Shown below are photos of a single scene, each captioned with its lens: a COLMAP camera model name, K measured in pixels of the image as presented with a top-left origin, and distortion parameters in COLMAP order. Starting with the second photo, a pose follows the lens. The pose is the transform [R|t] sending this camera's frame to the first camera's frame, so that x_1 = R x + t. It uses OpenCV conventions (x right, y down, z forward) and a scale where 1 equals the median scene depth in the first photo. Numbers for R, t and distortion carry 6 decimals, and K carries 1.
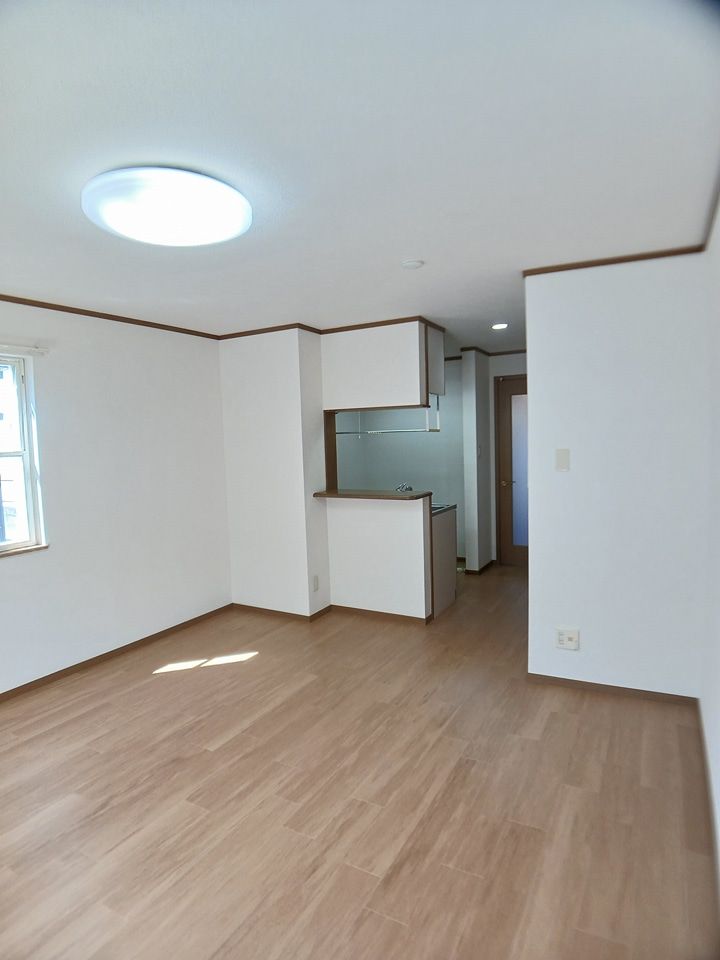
lens RADIAL K [[523.3, 0, 368.0], [0, 523.3, 478.3], [0, 0, 1]] dist [-0.089556, 0.000960]
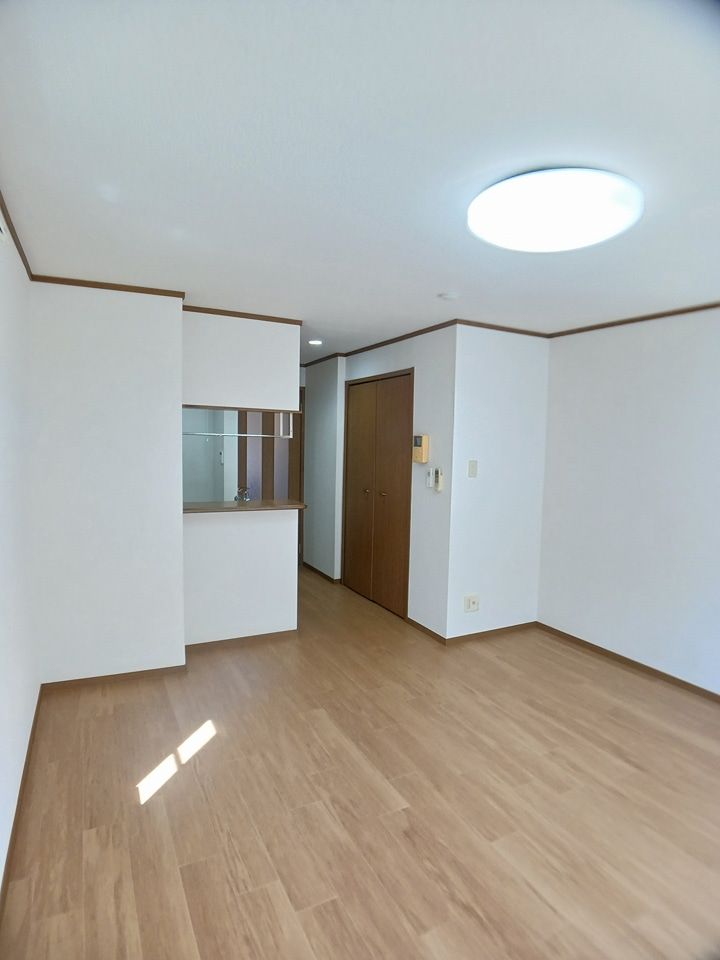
lens RADIAL K [[523.3, 0, 368.0], [0, 523.3, 478.3], [0, 0, 1]] dist [-0.089556, 0.000960]
pose [[0.559313, -0.013389, 0.828849, -1.040617], [0.025845, 0.999665, -0.001292, -0.017226], [-0.828554, 0.022144, 0.559471, 0.563984]]
